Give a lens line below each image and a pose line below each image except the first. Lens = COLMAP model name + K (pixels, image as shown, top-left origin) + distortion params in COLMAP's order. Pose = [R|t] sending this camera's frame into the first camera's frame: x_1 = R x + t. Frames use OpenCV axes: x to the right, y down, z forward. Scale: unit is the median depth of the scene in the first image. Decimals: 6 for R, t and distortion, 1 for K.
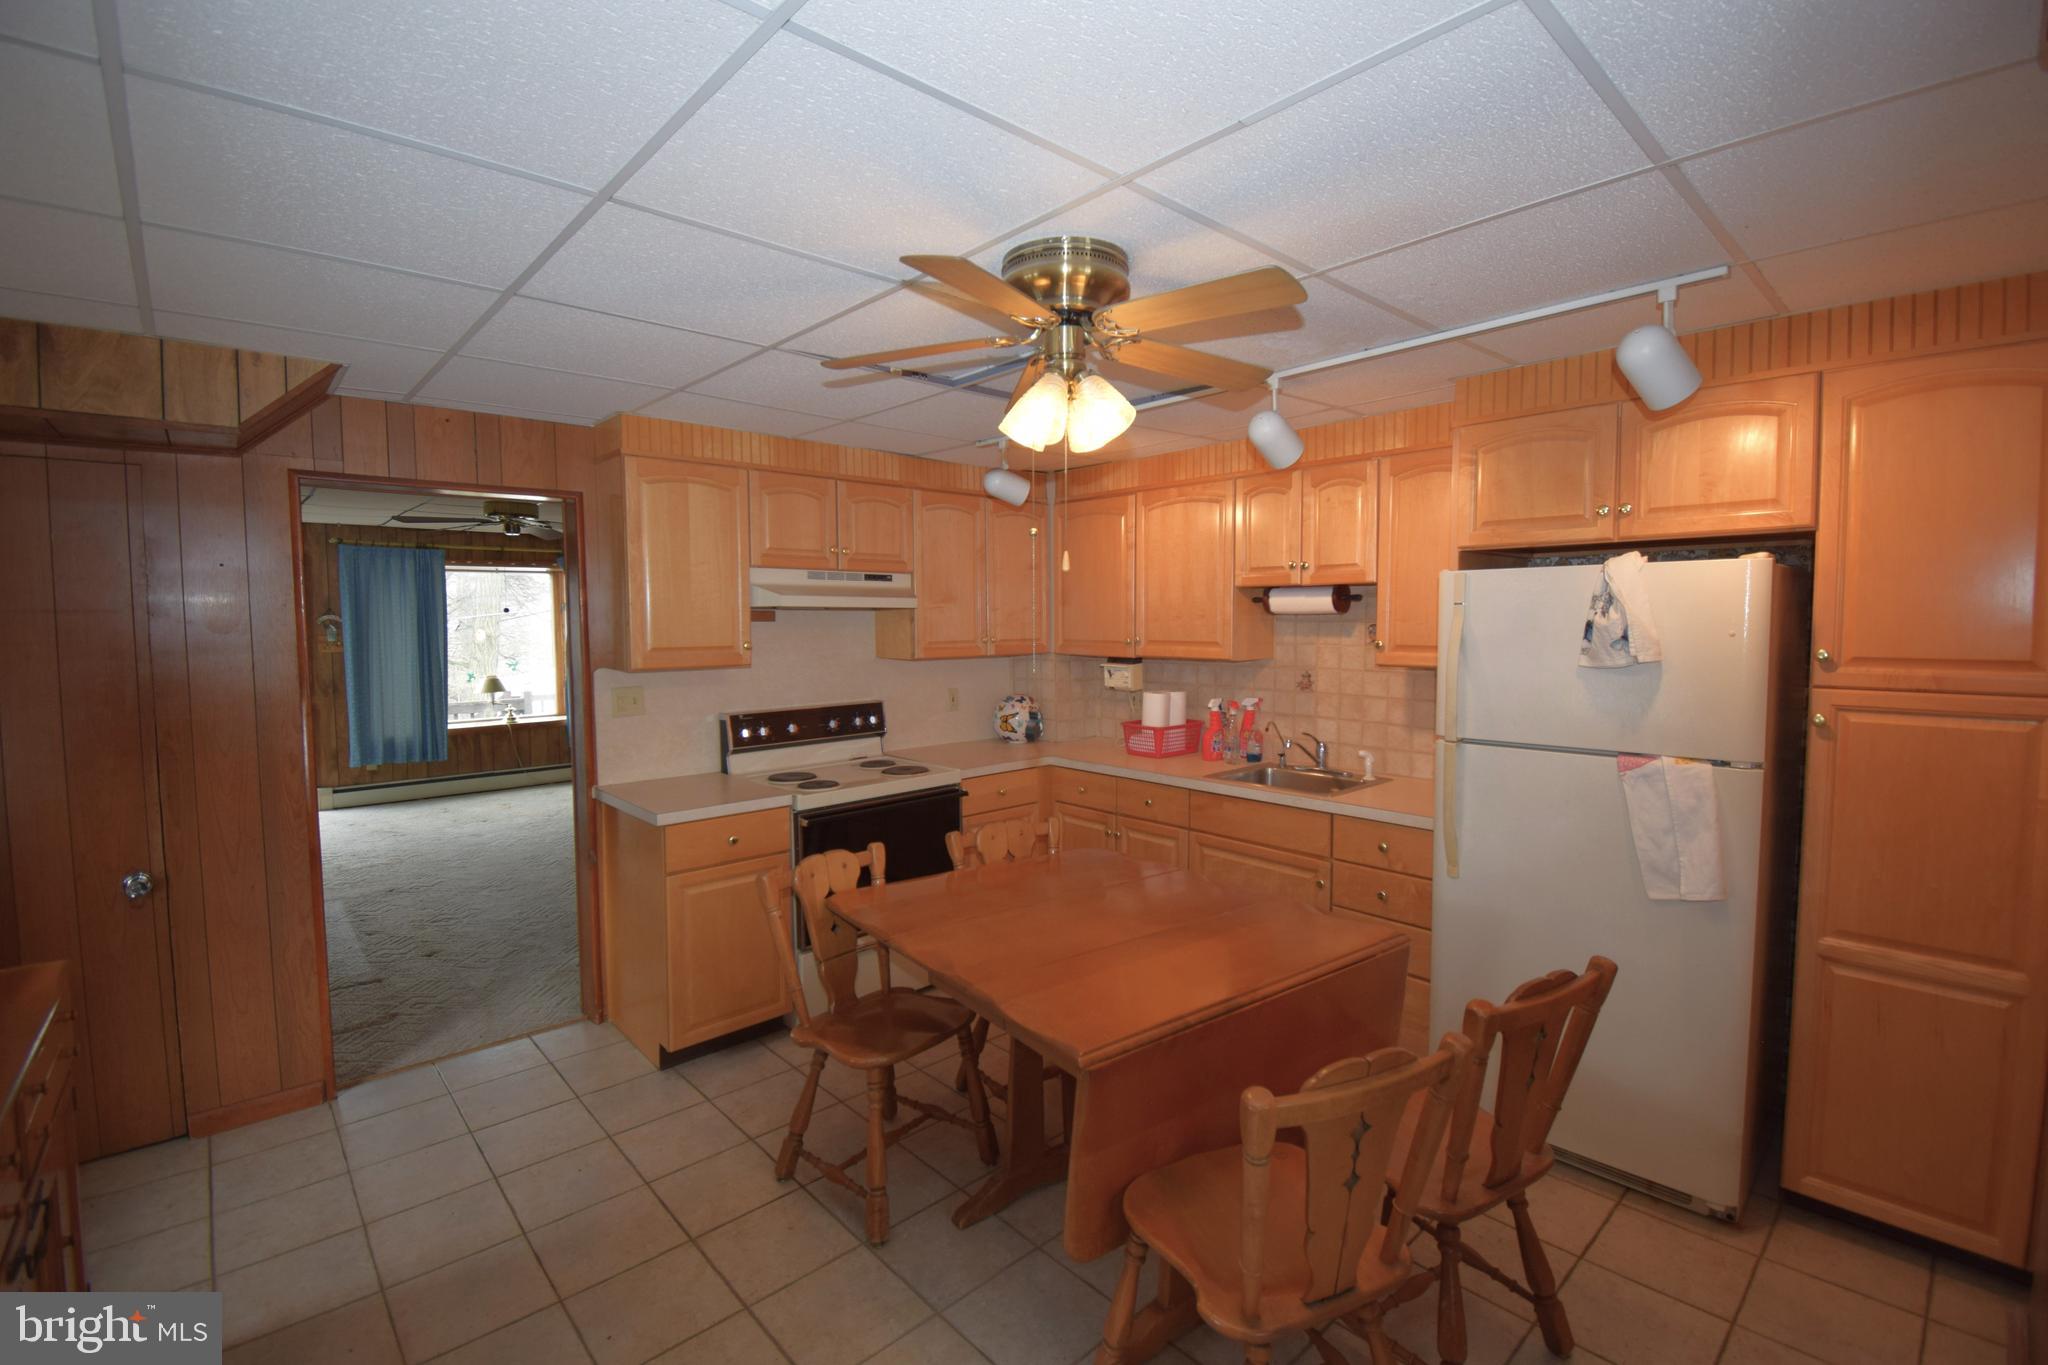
lens RADIAL K [[899.2, 0, 1020.0], [0, 899.2, 669.9], [0, 0, 1]] dist [0.021045, -0.027361]
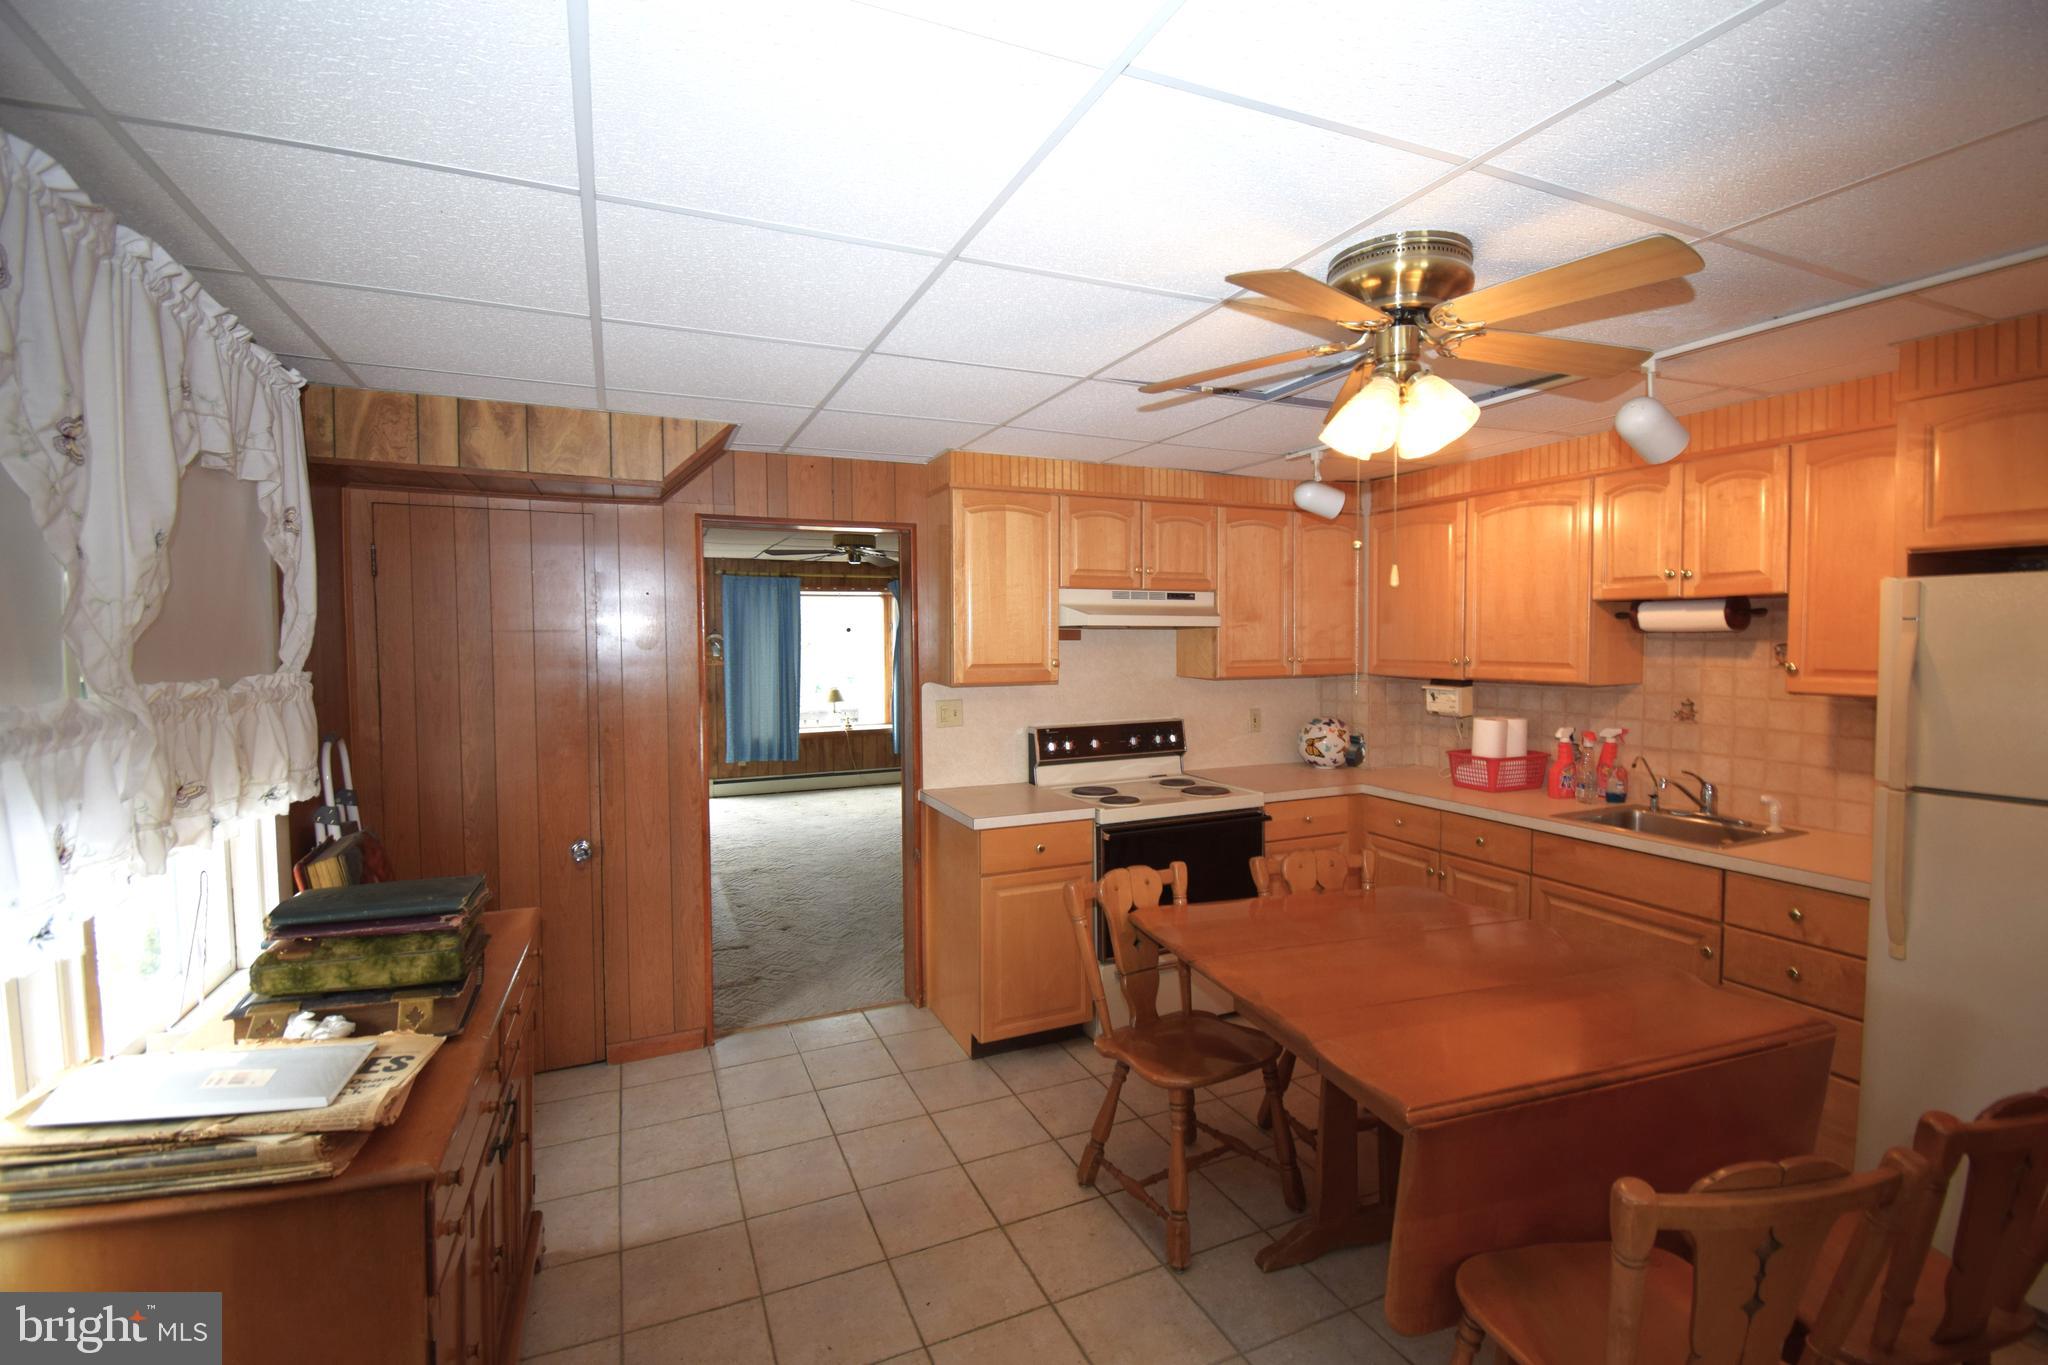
lens RADIAL K [[899.2, 0, 1020.0], [0, 899.2, 669.9], [0, 0, 1]] dist [0.021045, -0.027361]
pose [[0.948744, 0.010912, -0.315858, -0.013415], [-0.017359, 0.999694, -0.017605, 0.000243], [0.315570, 0.022186, 0.948643, -0.005971]]
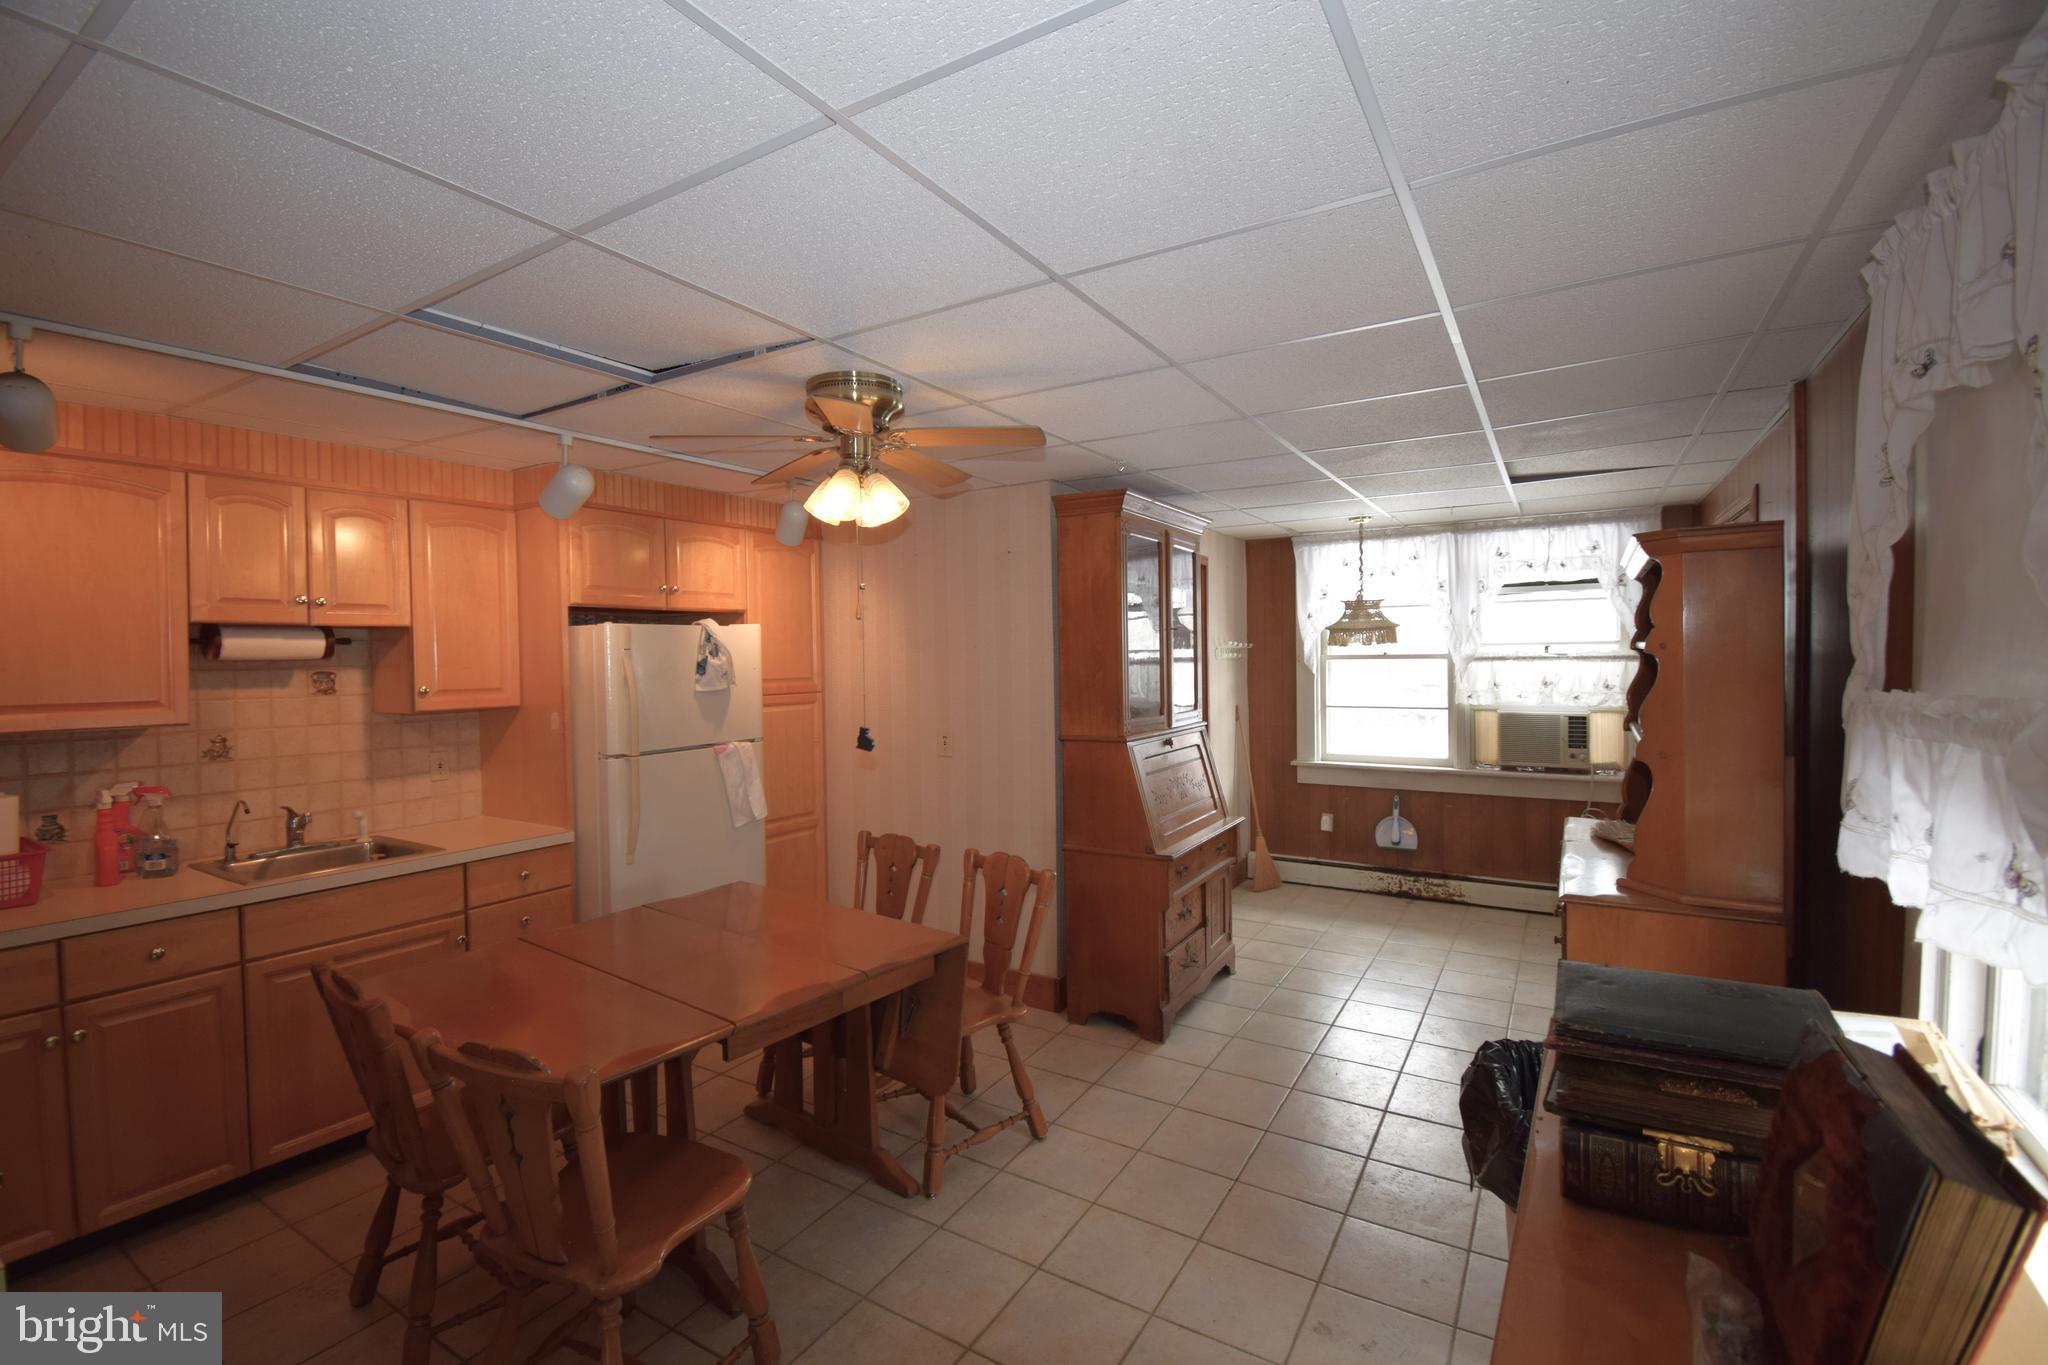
lens RADIAL K [[900.2, 0, 1014.0], [0, 900.2, 671.7], [0, 0, 1]] dist [0.022053, -0.026915]
pose [[-0.266829, -0.012914, 0.963657, -0.801173], [0.068034, 0.997163, 0.032201, -0.040611], [-0.961340, 0.074153, -0.265193, 0.714927]]
